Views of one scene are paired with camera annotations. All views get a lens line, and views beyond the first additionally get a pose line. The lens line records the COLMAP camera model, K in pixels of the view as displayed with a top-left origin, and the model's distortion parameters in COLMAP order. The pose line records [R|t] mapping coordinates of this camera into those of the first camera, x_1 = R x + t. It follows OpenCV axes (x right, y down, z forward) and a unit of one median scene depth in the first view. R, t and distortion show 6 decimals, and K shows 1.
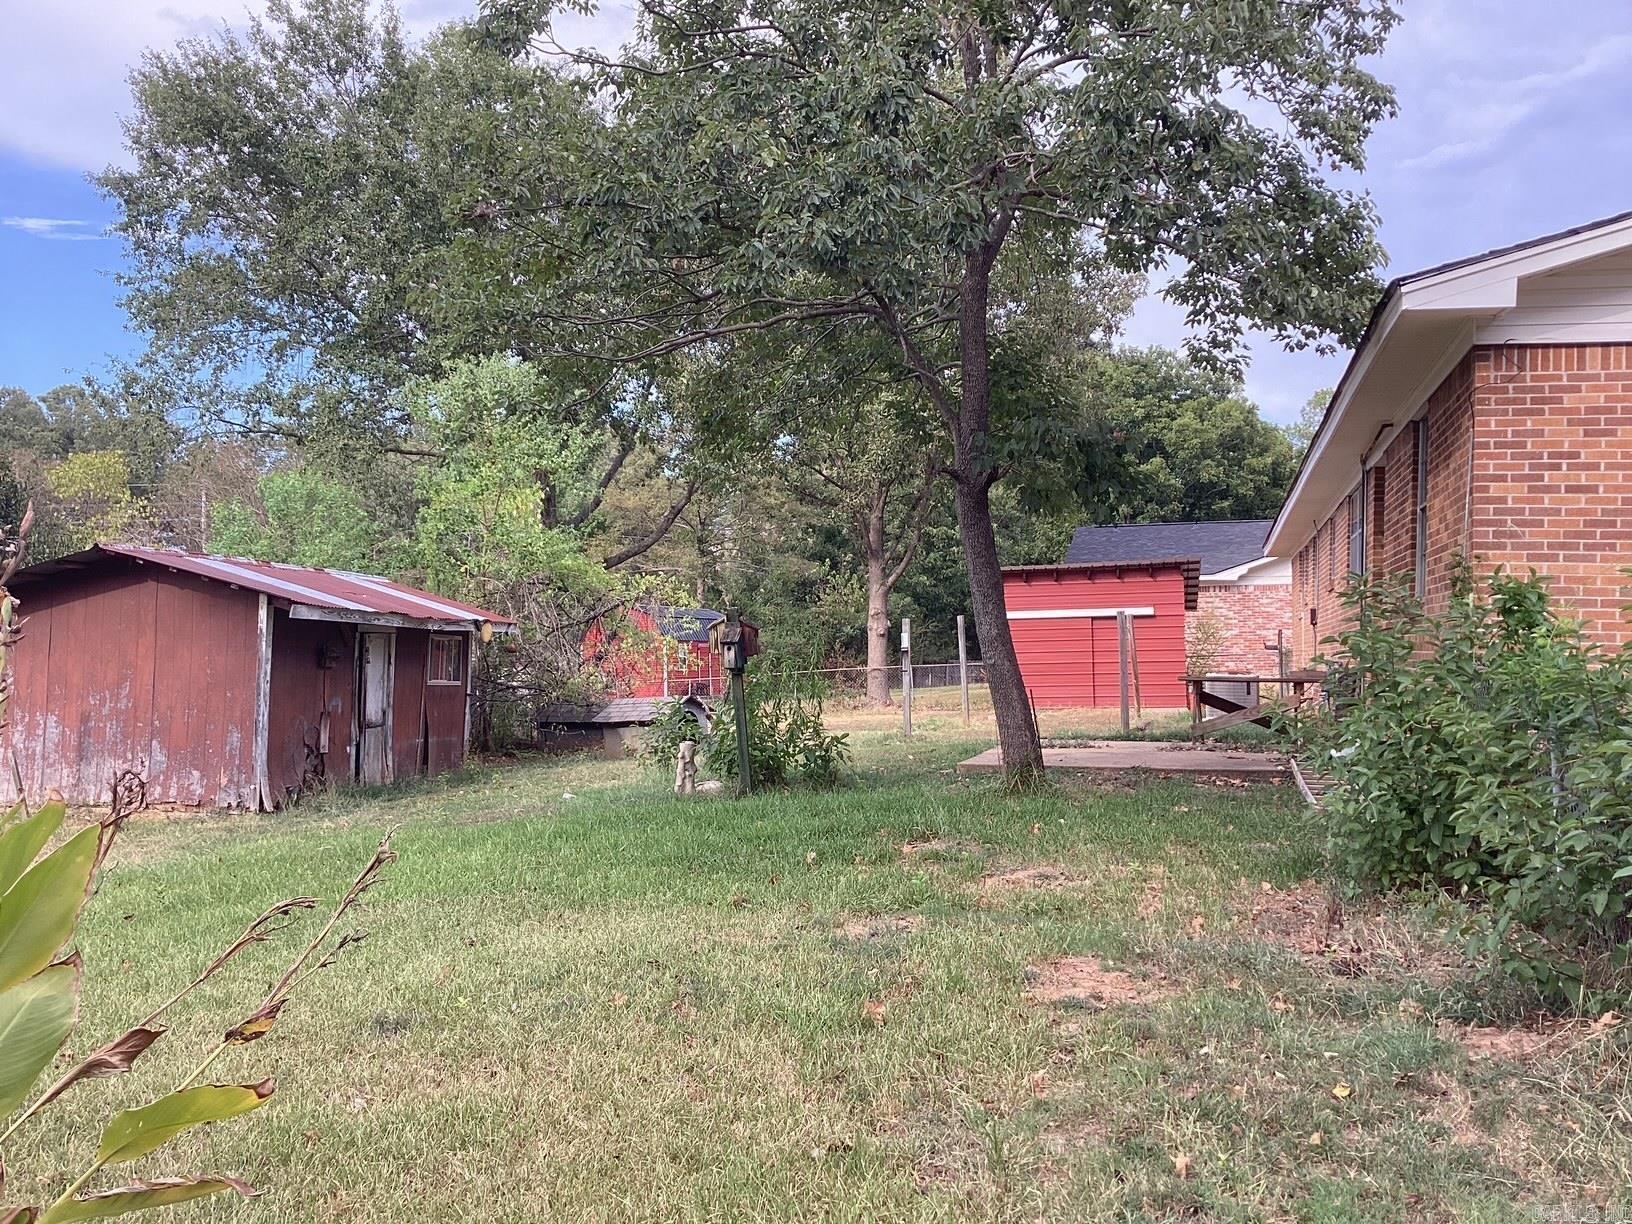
lens RADIAL K [[1474.3, 0, 825.2], [0, 1474.3, 618.2], [0, 0, 1]] dist [0.091683, 0.001313]
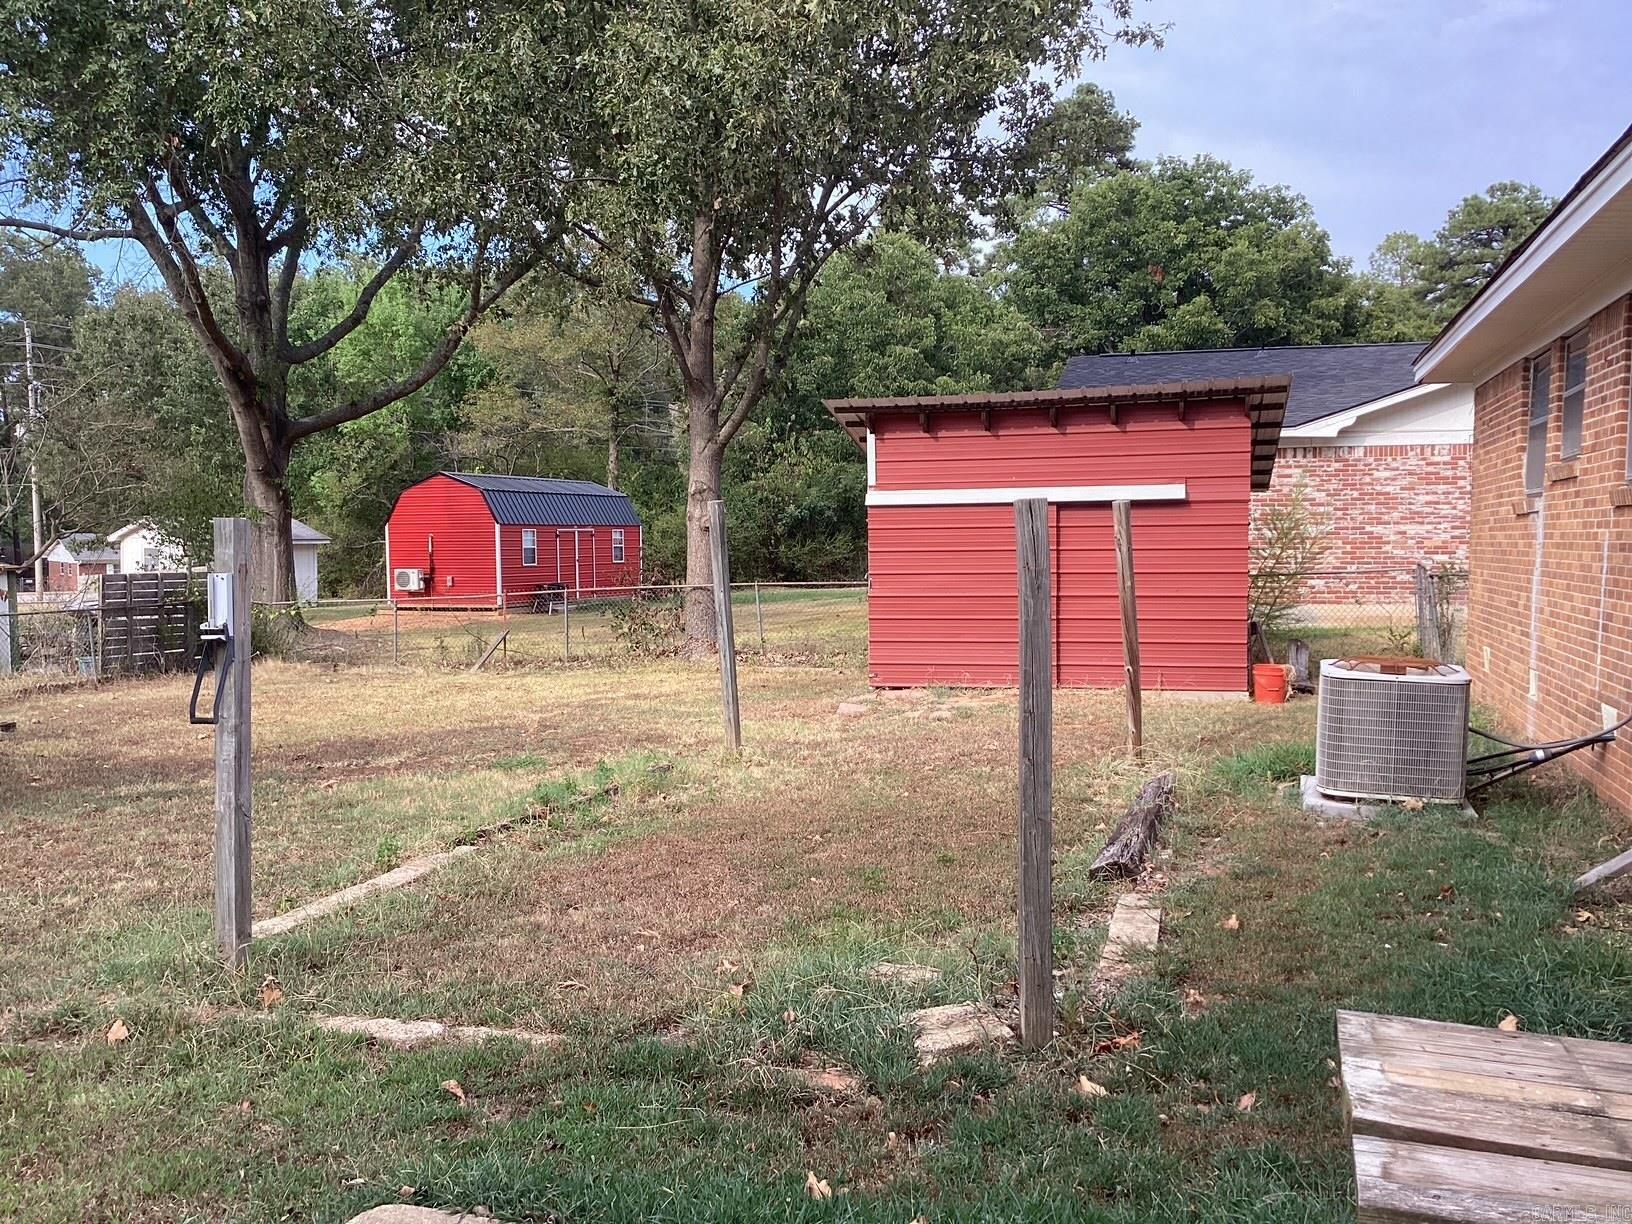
lens RADIAL K [[1474.3, 0, 807.5], [0, 1474.3, 599.7], [0, 0, 1]] dist [0.091683, 0.001313]
pose [[0.999360, 0.012951, -0.033356, 0.091784], [-0.010476, 0.997251, 0.073355, -0.003175], [0.034215, -0.072958, 0.996748, 0.407084]]
